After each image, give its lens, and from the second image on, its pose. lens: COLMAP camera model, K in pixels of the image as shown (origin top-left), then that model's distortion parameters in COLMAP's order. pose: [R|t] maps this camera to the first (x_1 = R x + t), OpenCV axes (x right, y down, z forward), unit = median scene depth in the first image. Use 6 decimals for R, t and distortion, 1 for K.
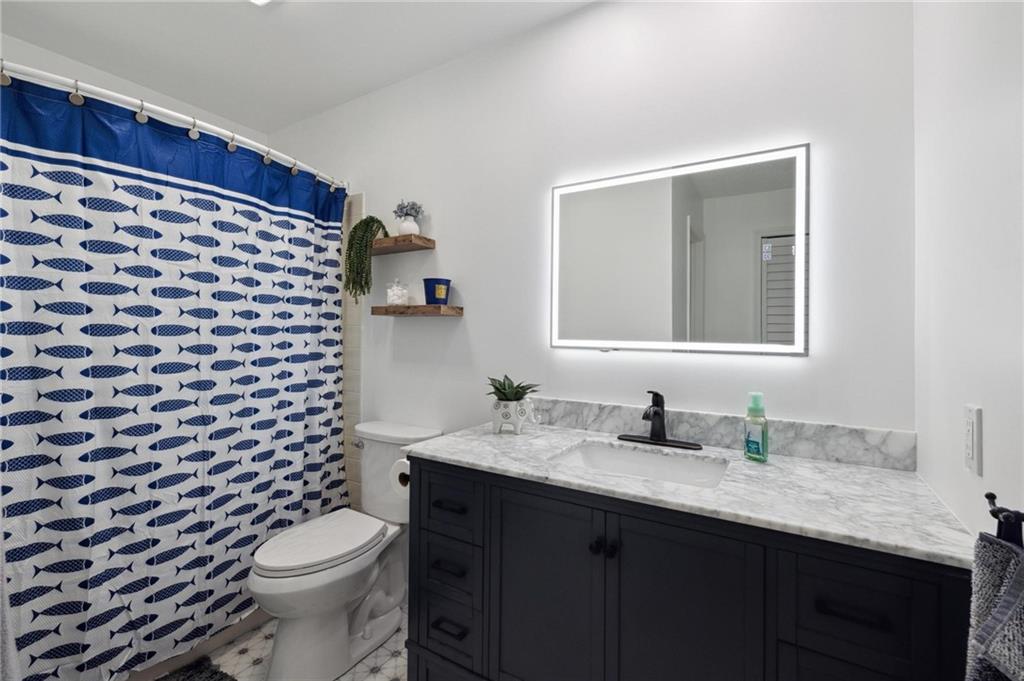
lens RADIAL K [[441.3, 0, 518.6], [0, 441.3, 336.7], [0, 0, 1]] dist [0.001541, 0.000015]
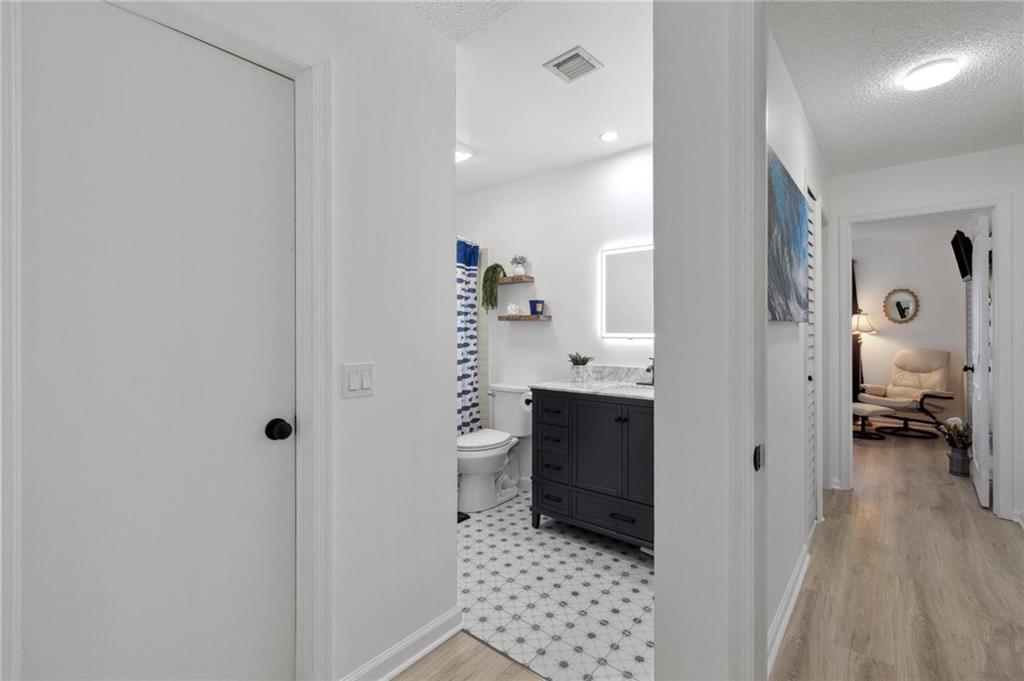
lens RADIAL K [[457.9, 0, 514.7], [0, 457.9, 335.9], [0, 0, 1]] dist [-0.000753, -0.000196]
pose [[0.989342, -0.010686, -0.145218, -0.006063], [0.011310, 0.999930, 0.003477, 0.005242], [0.145171, -0.005082, 0.989394, -0.796448]]
